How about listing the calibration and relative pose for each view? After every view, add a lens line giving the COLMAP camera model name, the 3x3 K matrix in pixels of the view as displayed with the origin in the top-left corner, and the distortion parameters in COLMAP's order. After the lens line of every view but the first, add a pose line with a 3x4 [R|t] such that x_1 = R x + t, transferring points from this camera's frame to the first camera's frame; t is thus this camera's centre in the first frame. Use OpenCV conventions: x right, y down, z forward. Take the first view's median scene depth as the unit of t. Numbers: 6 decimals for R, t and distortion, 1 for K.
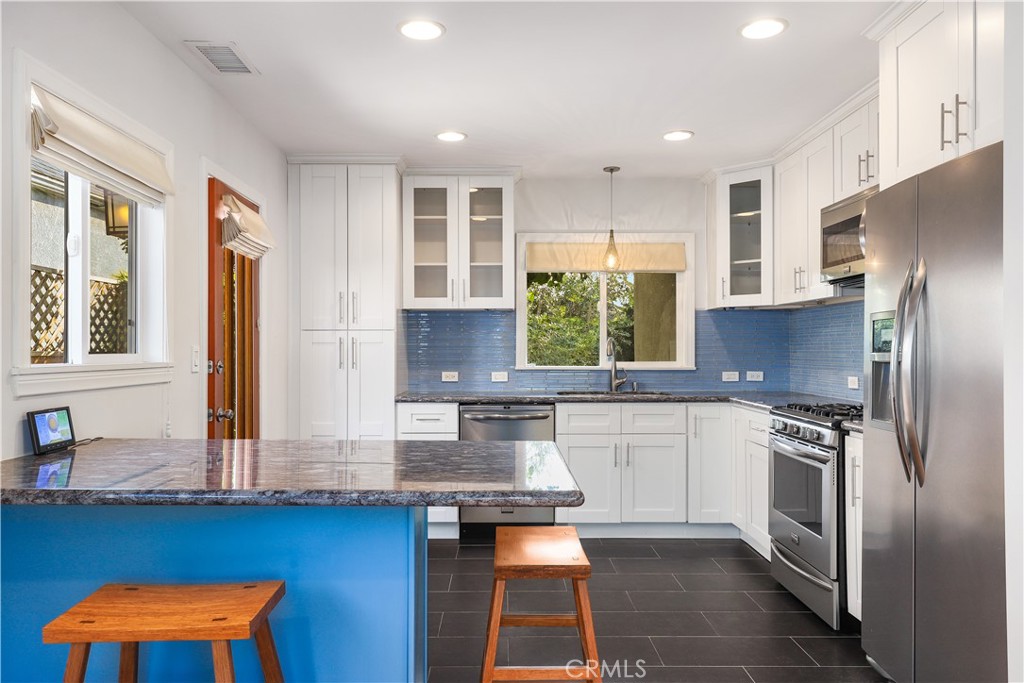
lens RADIAL K [[735.8, 0, 510.4], [0, 735.8, 345.0], [0, 0, 1]] dist [0.001702, -0.000066]
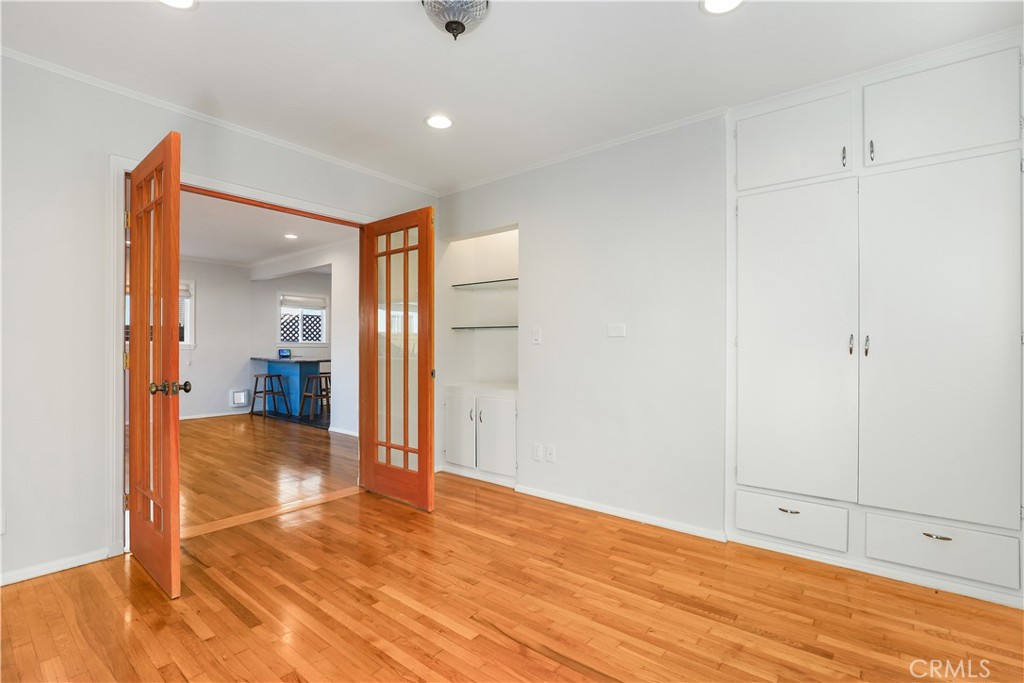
lens RADIAL K [[473.3, 0, 508.3], [0, 473.3, 347.6], [0, 0, 1]] dist [-0.017675, 0.000791]
pose [[0.765293, -0.001307, -0.643681, 1.167341], [0.003313, 0.999993, 0.001909, 0.026481], [0.643674, -0.003593, 0.765291, -0.271892]]
